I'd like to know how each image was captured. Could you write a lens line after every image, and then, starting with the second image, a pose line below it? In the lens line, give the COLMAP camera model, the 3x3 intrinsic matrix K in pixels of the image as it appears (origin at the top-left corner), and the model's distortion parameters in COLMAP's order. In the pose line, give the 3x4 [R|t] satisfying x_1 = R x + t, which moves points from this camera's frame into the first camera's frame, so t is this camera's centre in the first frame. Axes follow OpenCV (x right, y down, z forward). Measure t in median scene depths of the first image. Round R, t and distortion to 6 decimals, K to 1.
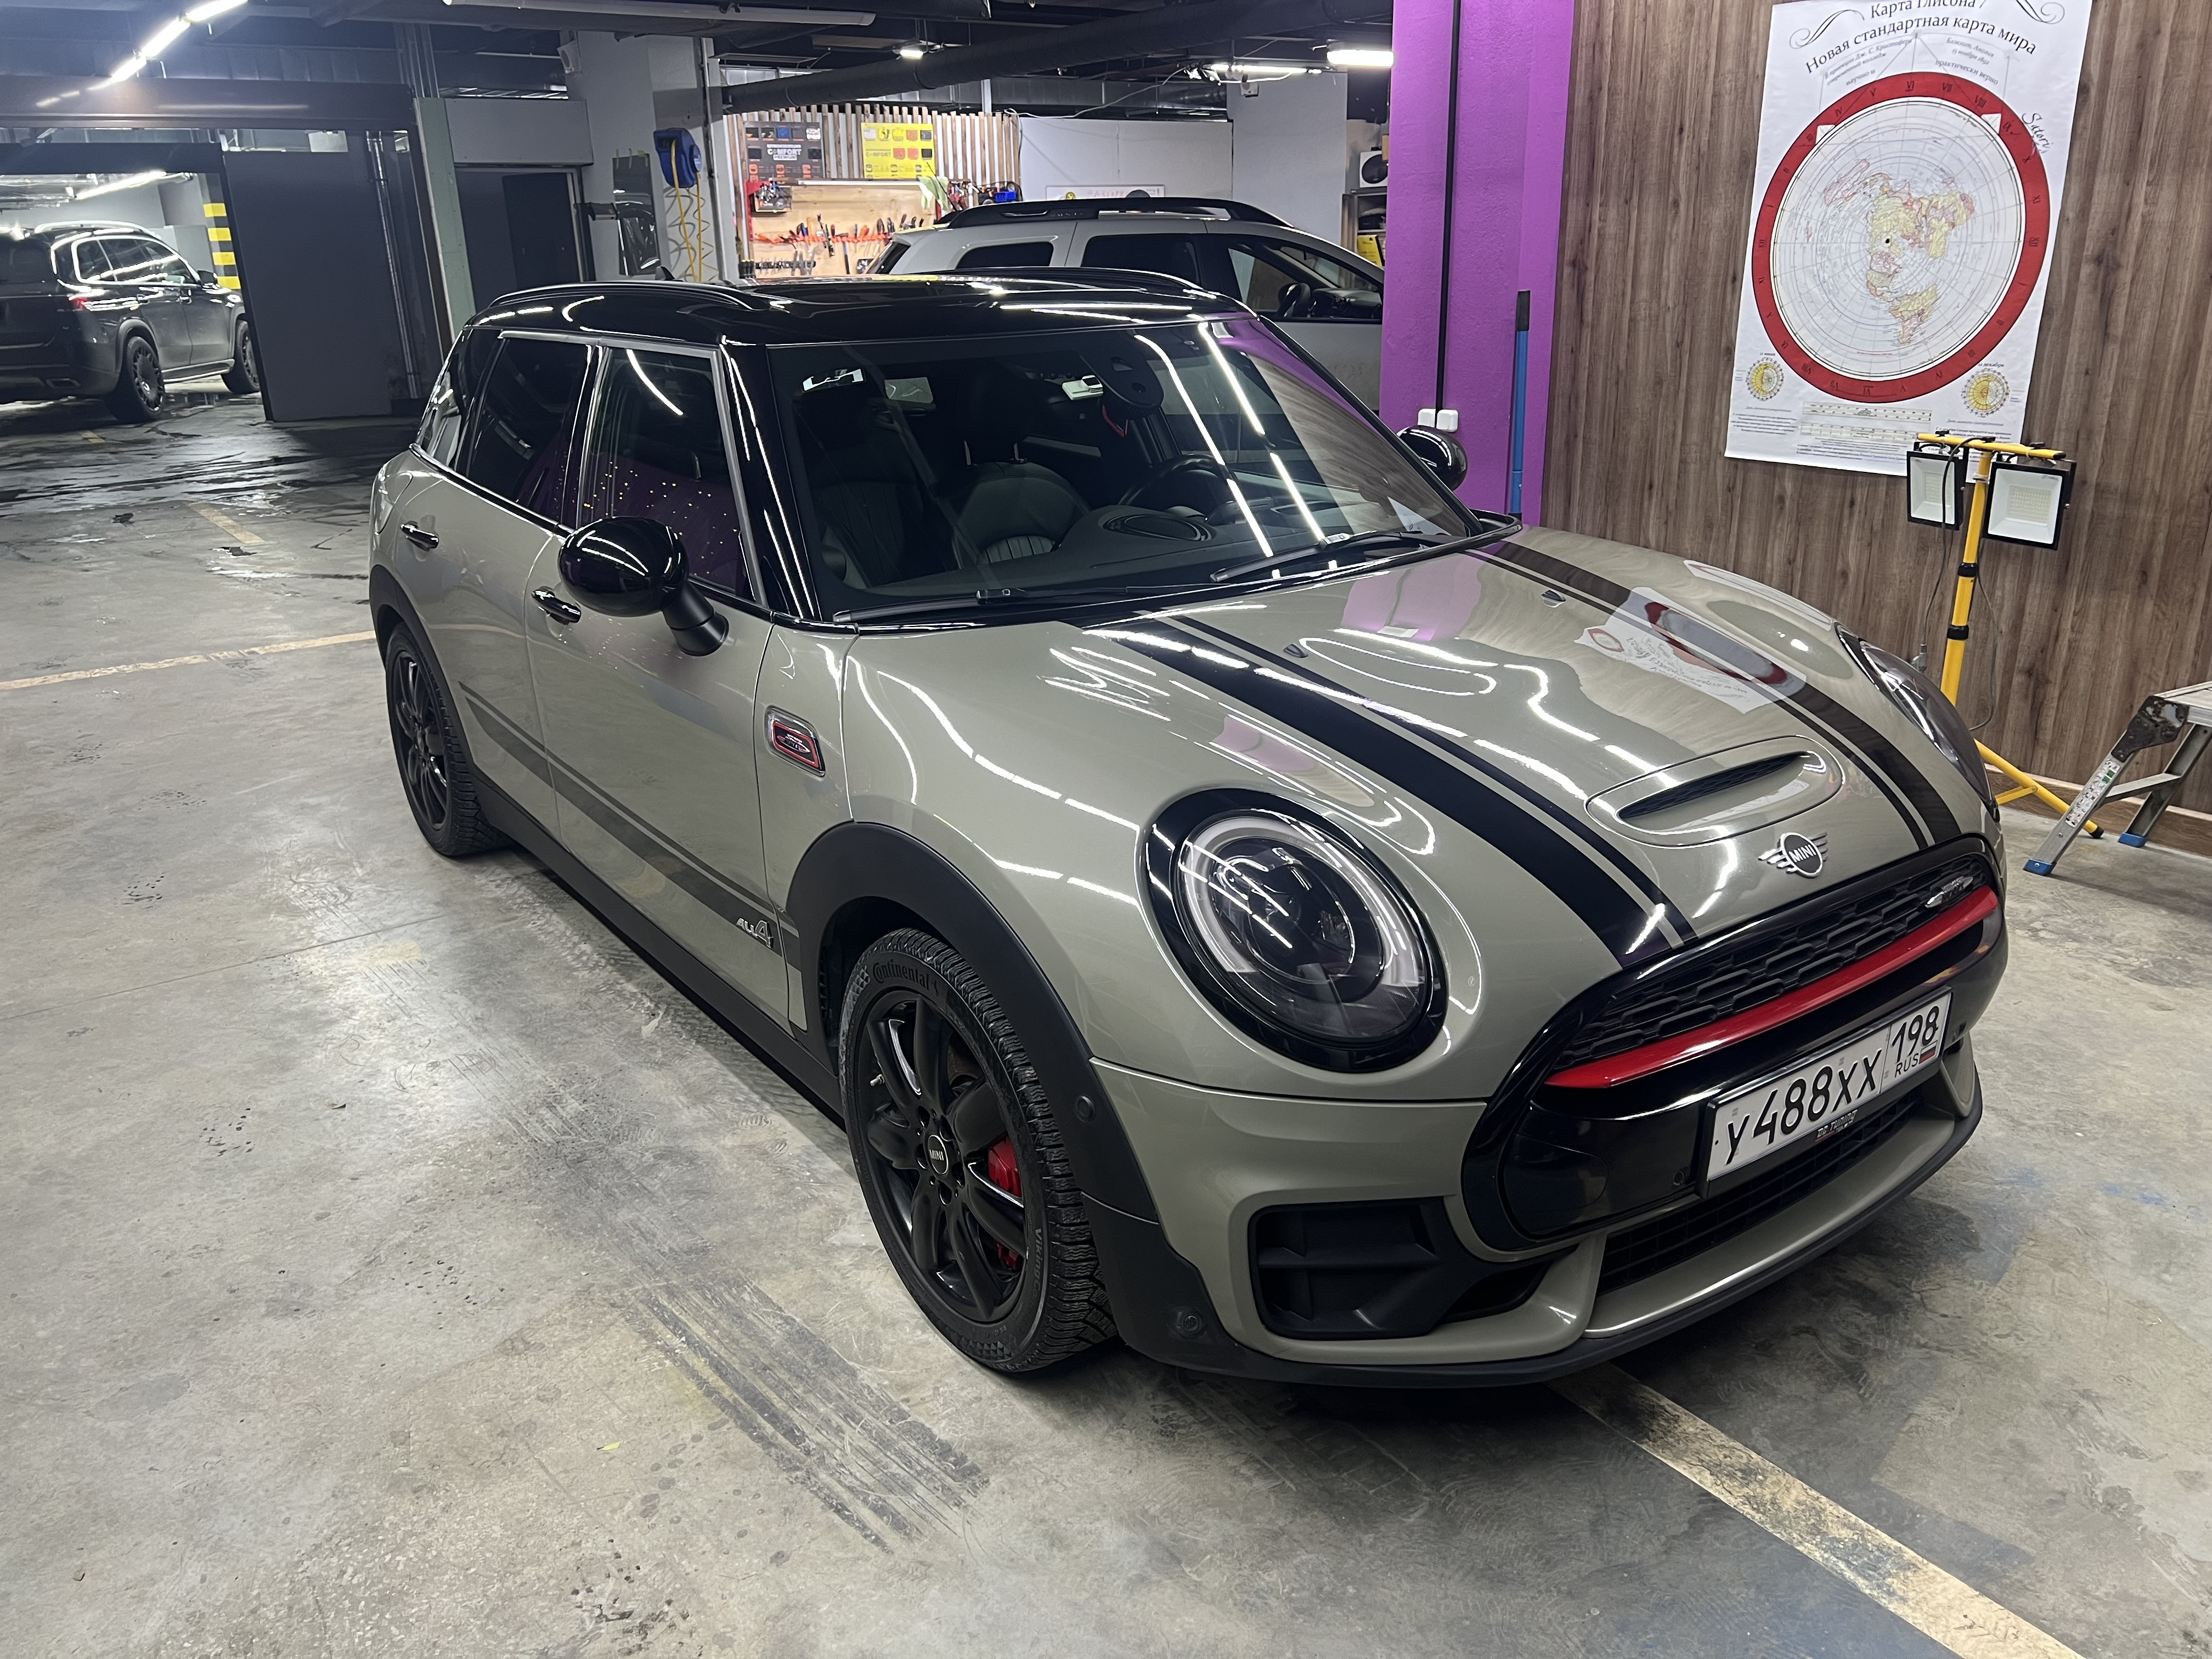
lens RADIAL K [[1667.1, 0, 1107.1], [0, 1667.1, 823.7], [0, 0, 1]] dist [0.072828, -0.072384]
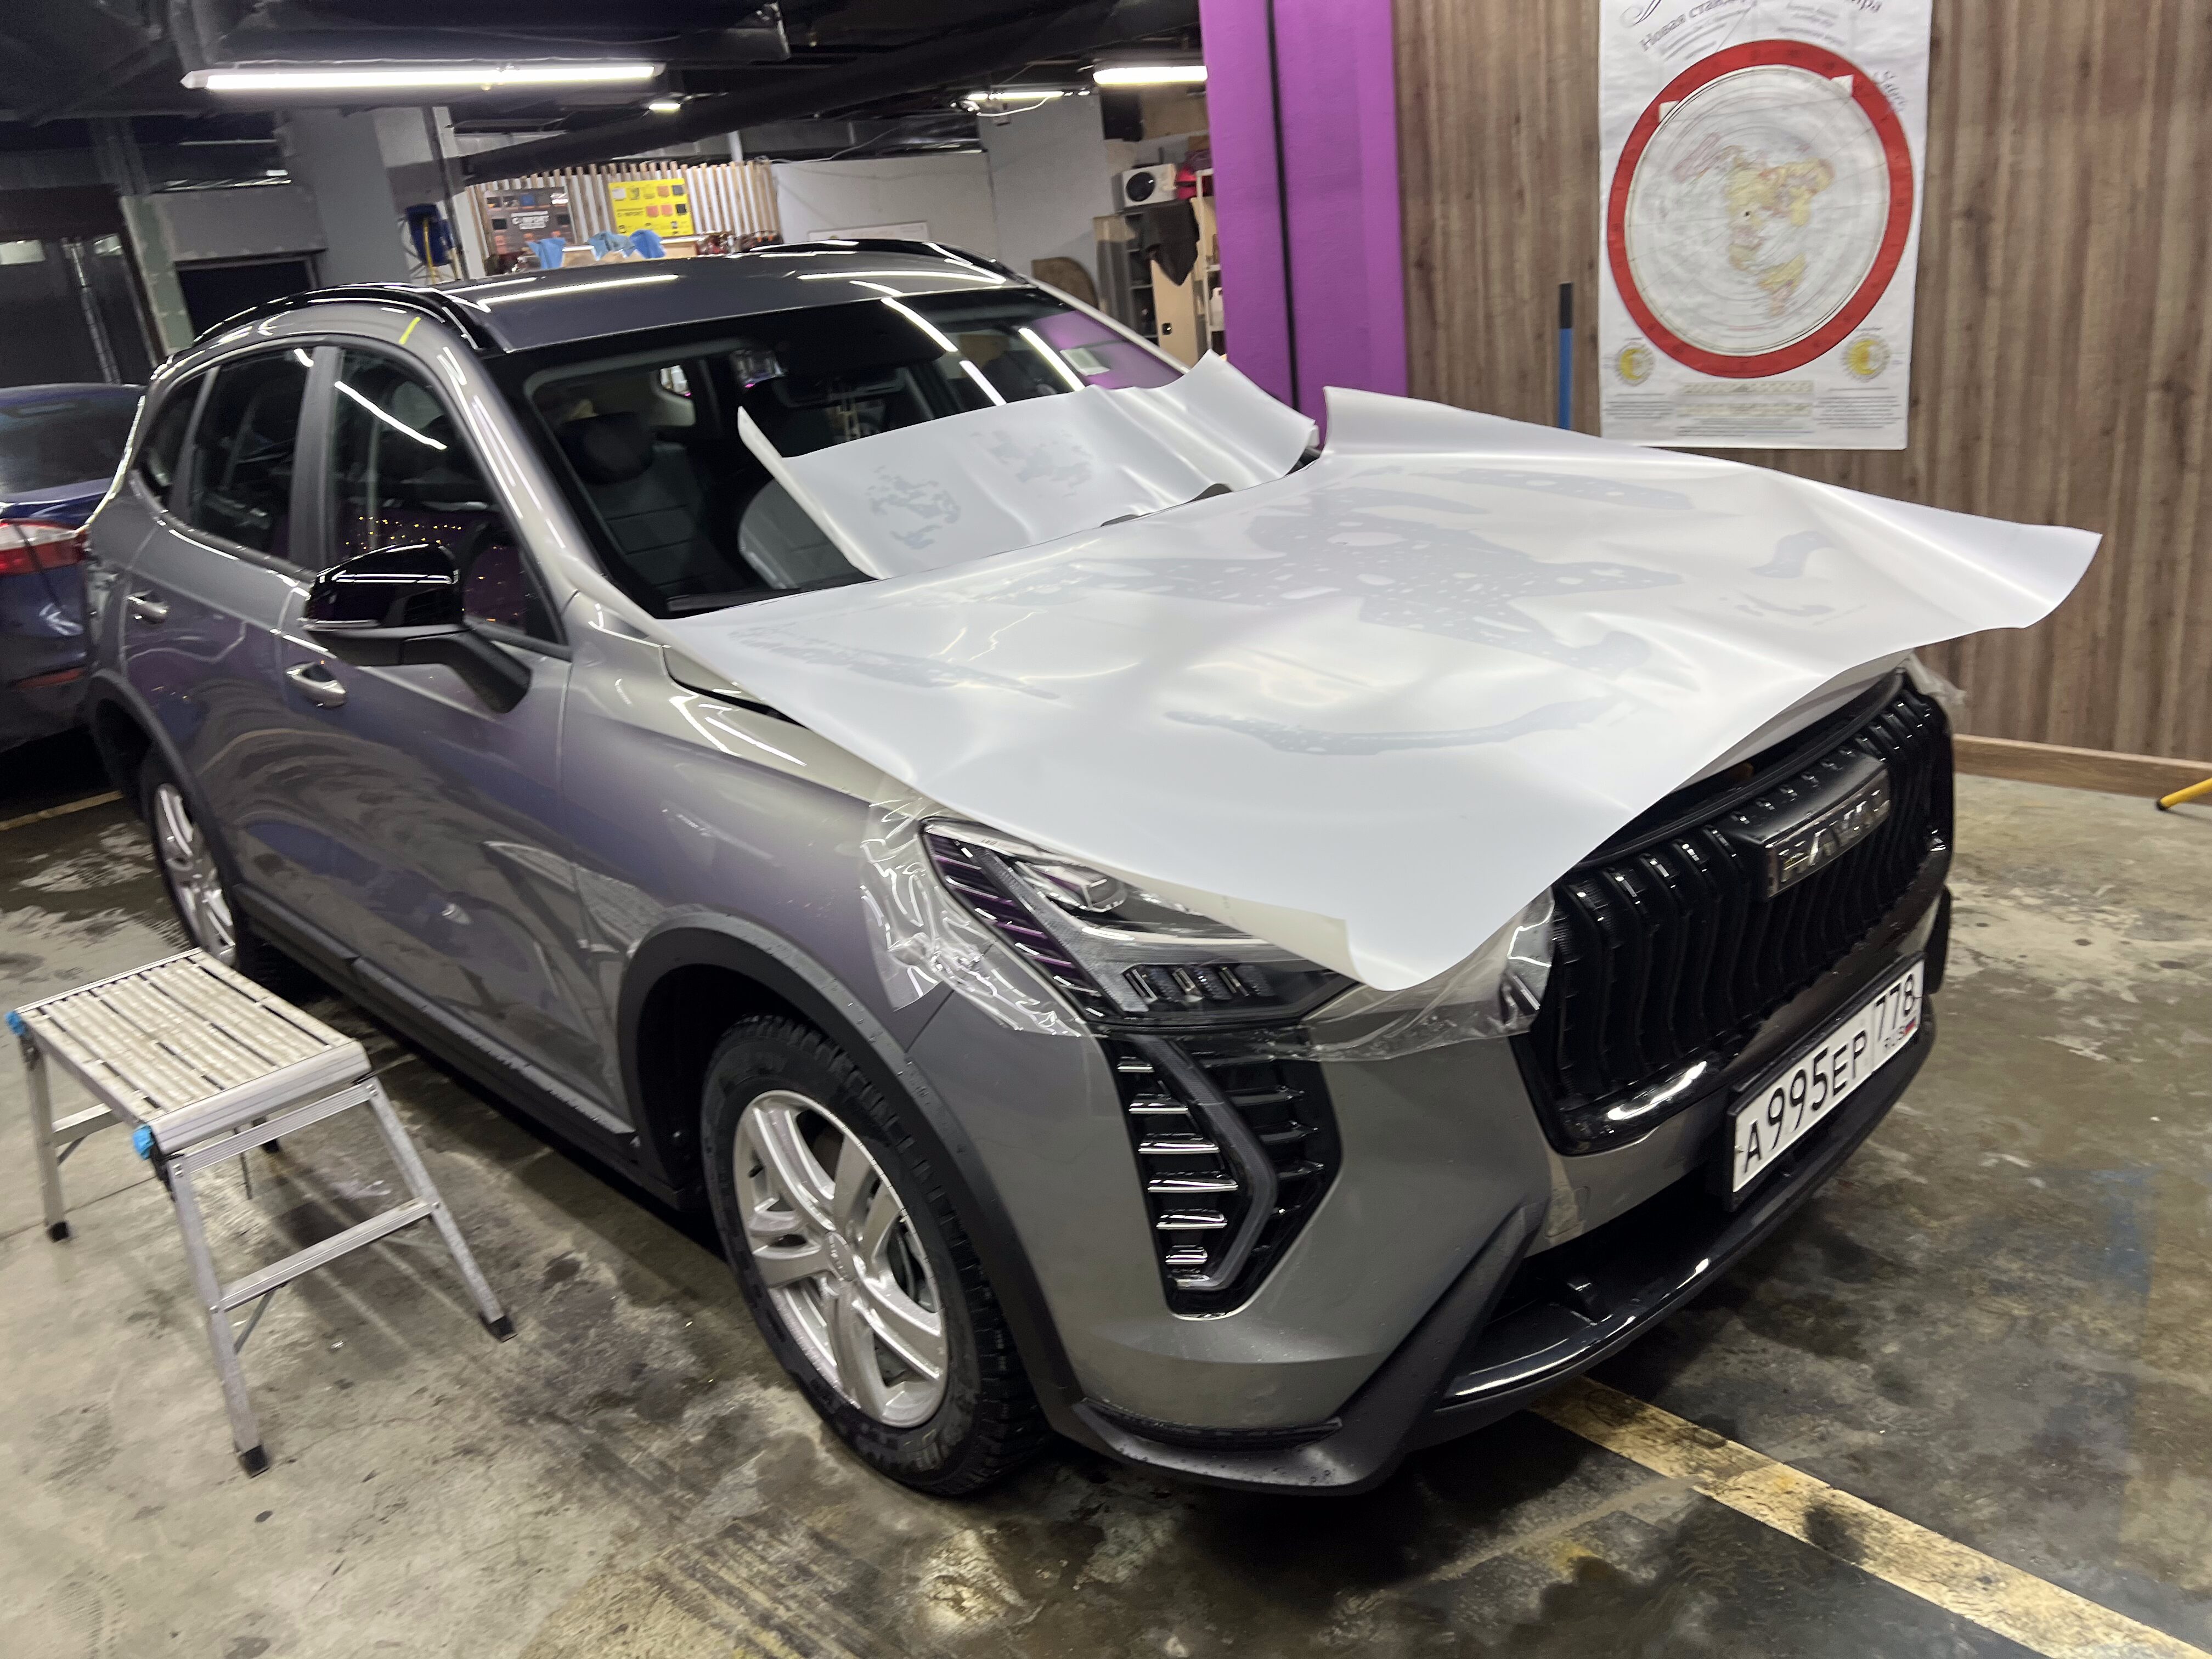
lens RADIAL K [[1684.3, 0, 1099.6], [0, 1684.3, 822.1], [0, 0, 1]] dist [0.027701, -0.002494]
pose [[0.984860, -0.127598, 0.117342, -0.063305], [0.129693, 0.991500, -0.010371, -0.030159], [-0.115021, 0.025432, 0.993037, 0.069016]]
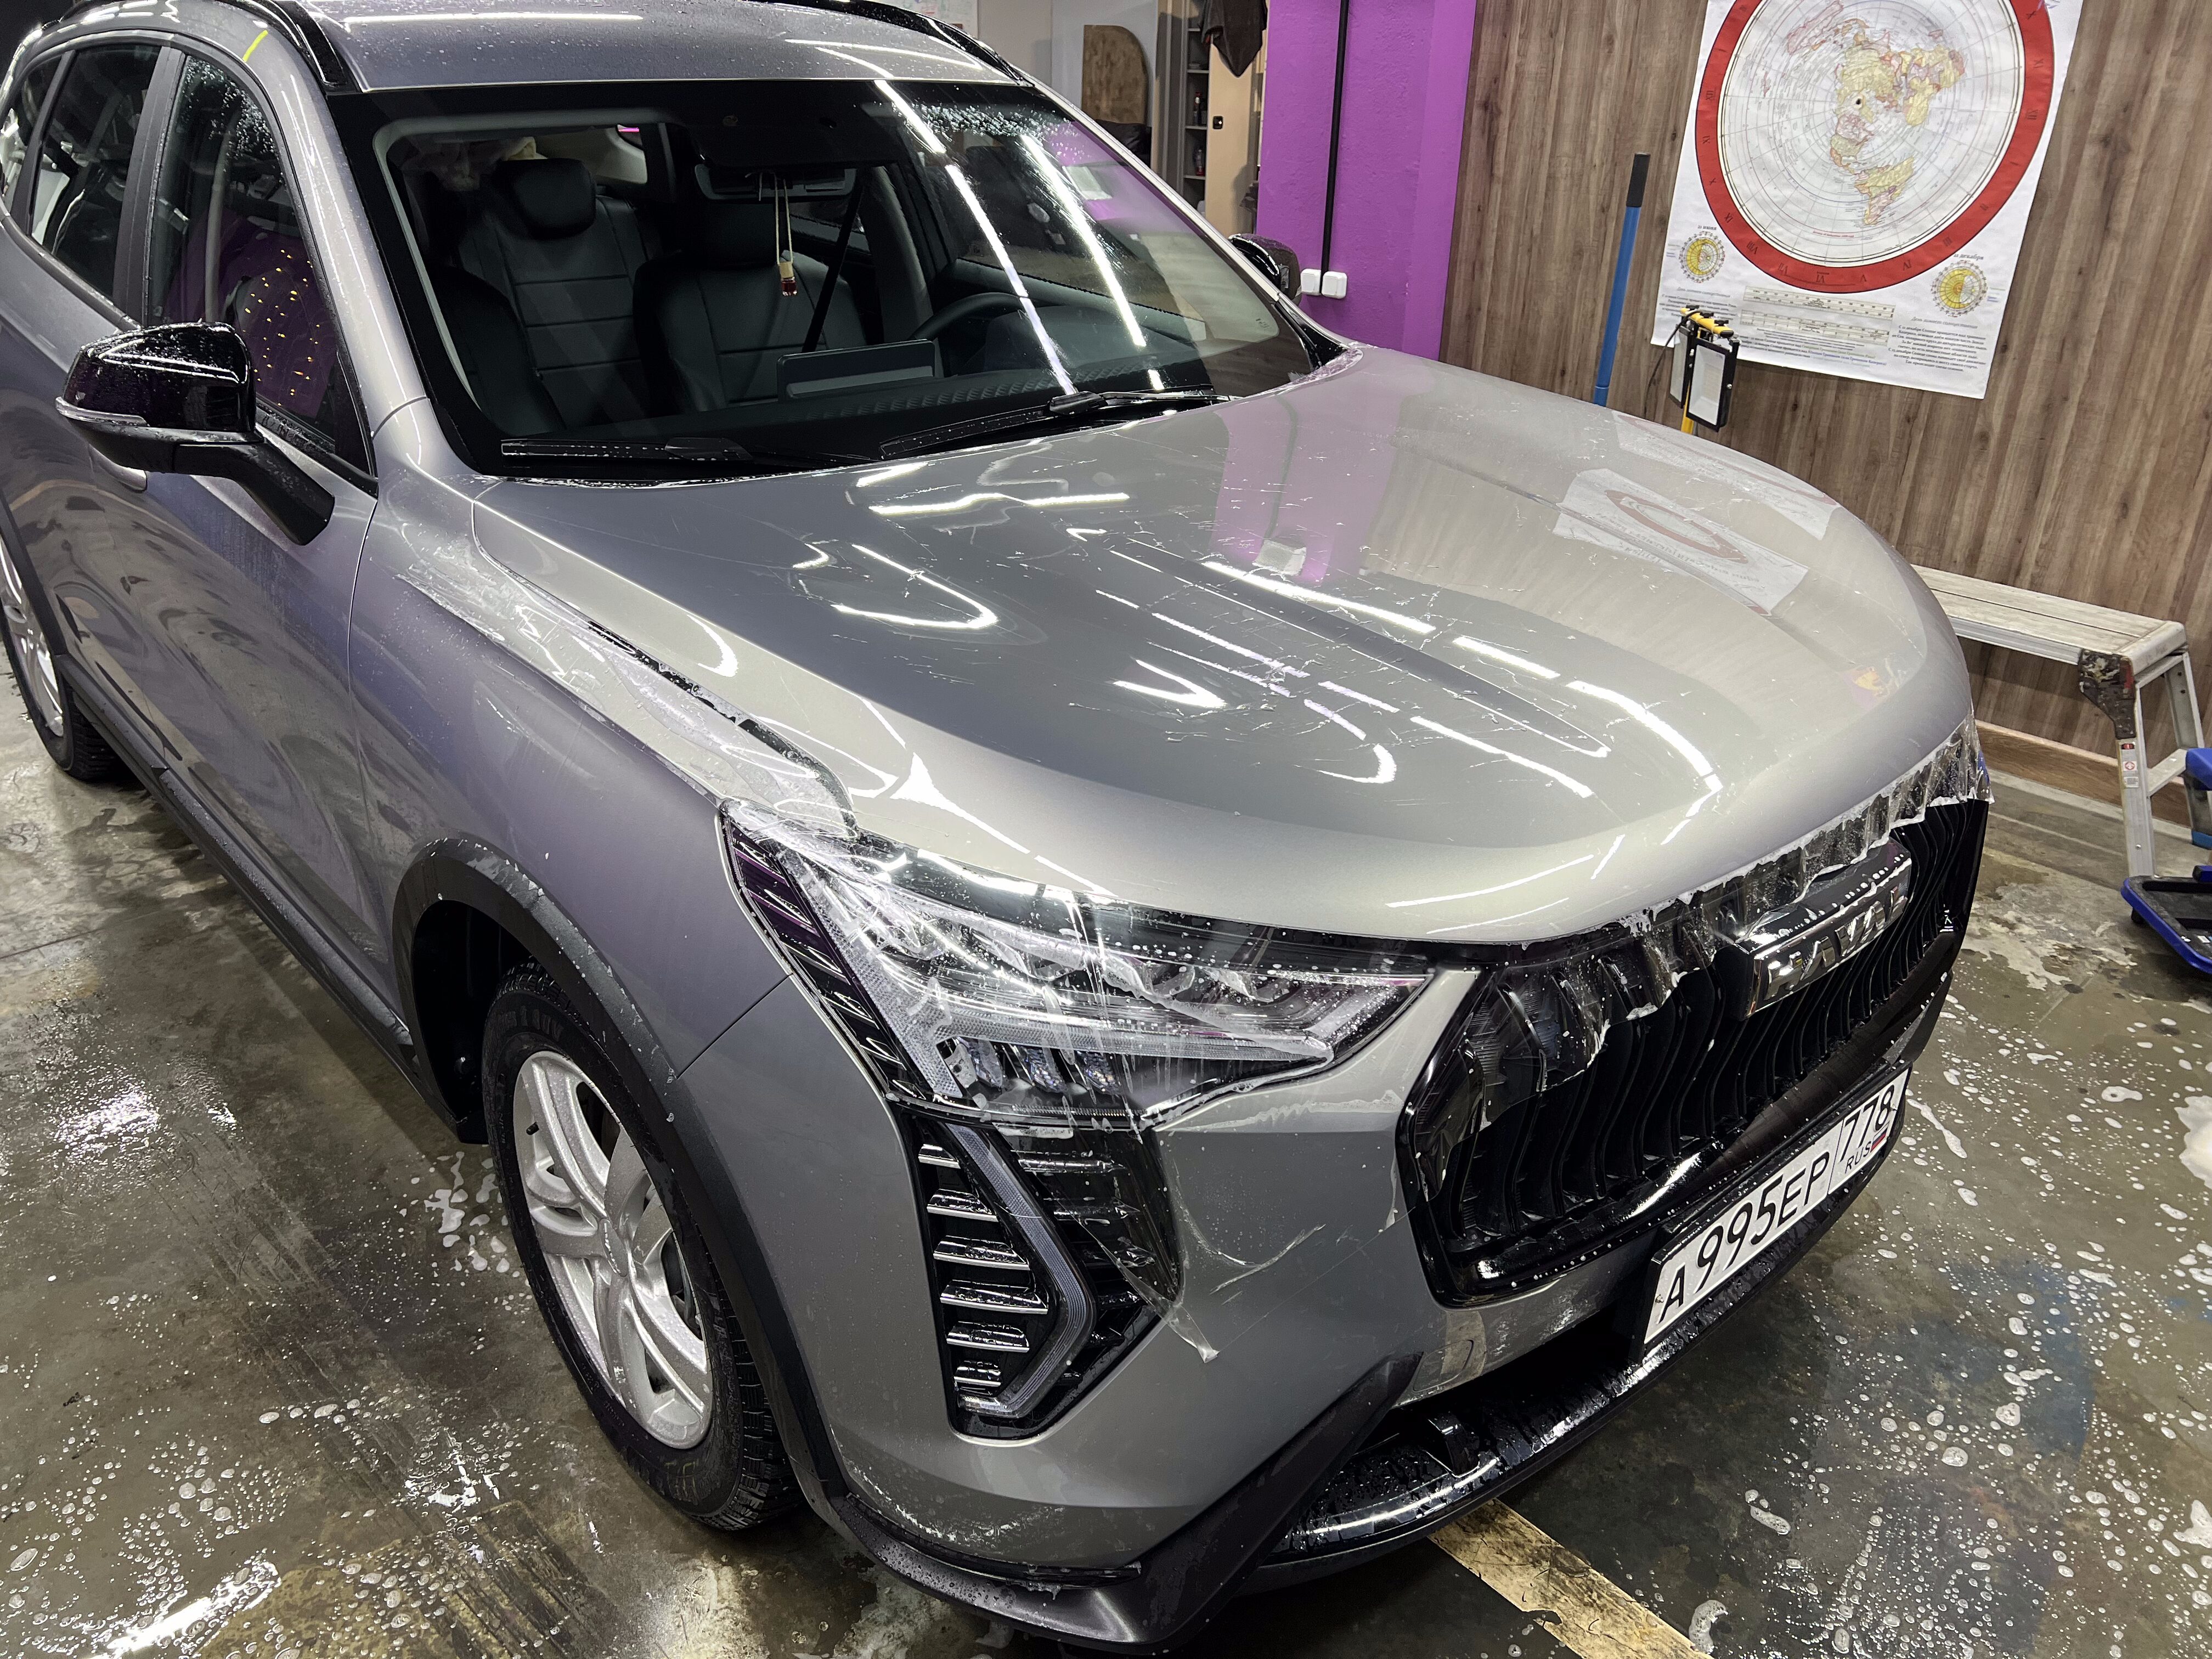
lens RADIAL K [[1667.1, 0, 1107.1], [0, 1667.1, 823.7], [0, 0, 1]] dist [0.072828, -0.072384]
pose [[0.992293, -0.012923, 0.123242, -0.028256], [-0.001041, 0.993643, 0.112573, -0.068750], [-0.123913, -0.111834, 0.985971, 0.140446]]
